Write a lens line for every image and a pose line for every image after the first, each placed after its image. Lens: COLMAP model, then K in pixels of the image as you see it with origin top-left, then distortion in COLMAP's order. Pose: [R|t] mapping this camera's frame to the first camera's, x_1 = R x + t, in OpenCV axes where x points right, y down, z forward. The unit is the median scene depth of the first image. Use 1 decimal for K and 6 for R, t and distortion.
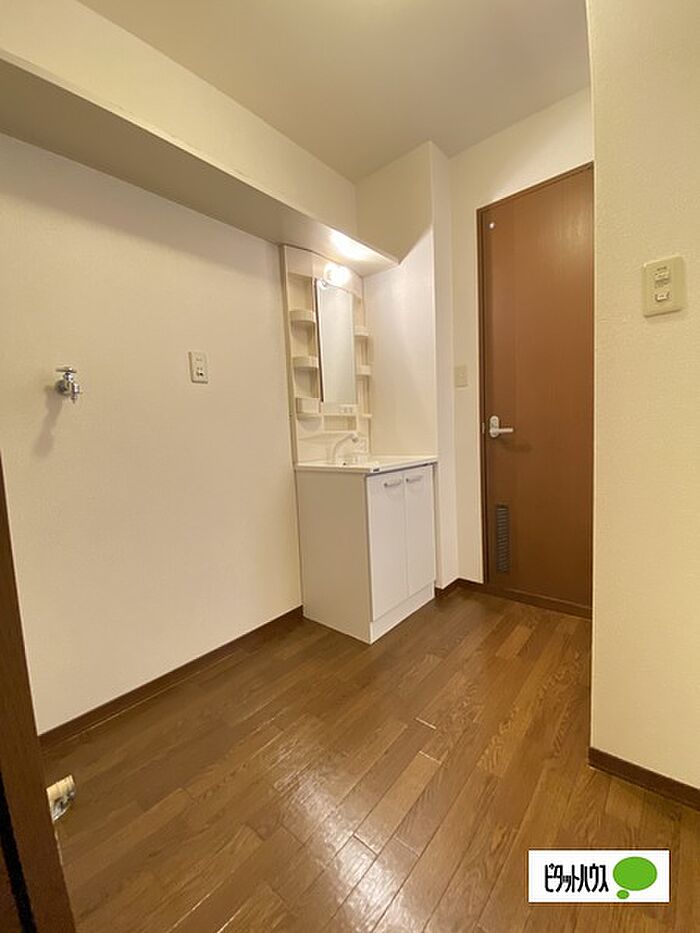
lens RADIAL K [[376.7, 0, 349.5], [0, 376.7, 466.9], [0, 0, 1]] dist [-0.003066, -0.007364]
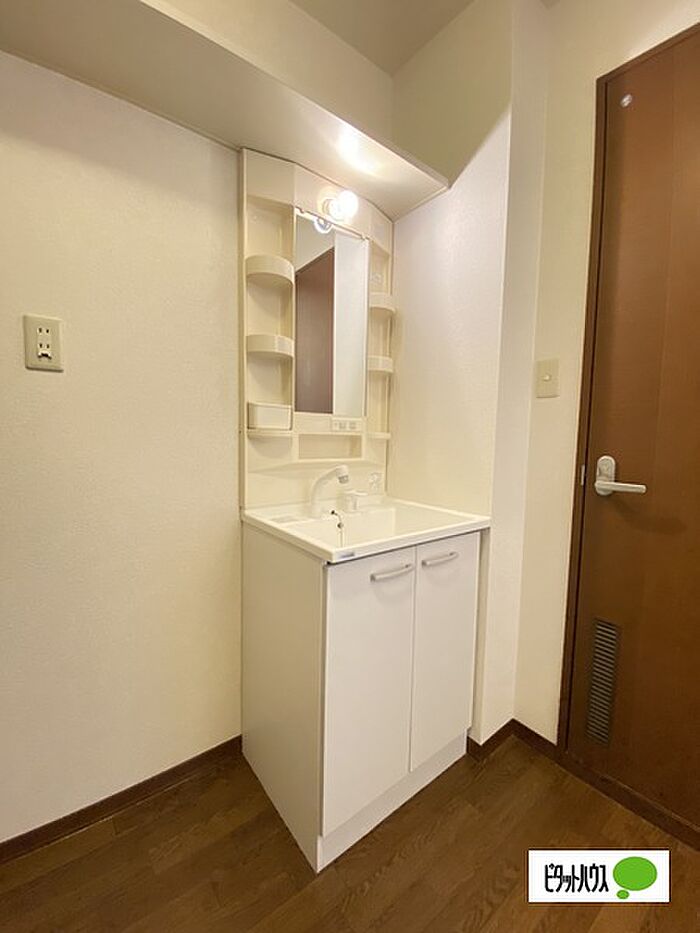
lens RADIAL K [[376.7, 0, 350.1], [0, 376.7, 466.6], [0, 0, 1]] dist [-0.003066, -0.007364]
pose [[0.979155, 0.080384, -0.186532, 0.129958], [-0.081579, 0.996666, 0.001274, -0.089904], [0.186012, 0.013969, 0.982448, 0.409859]]
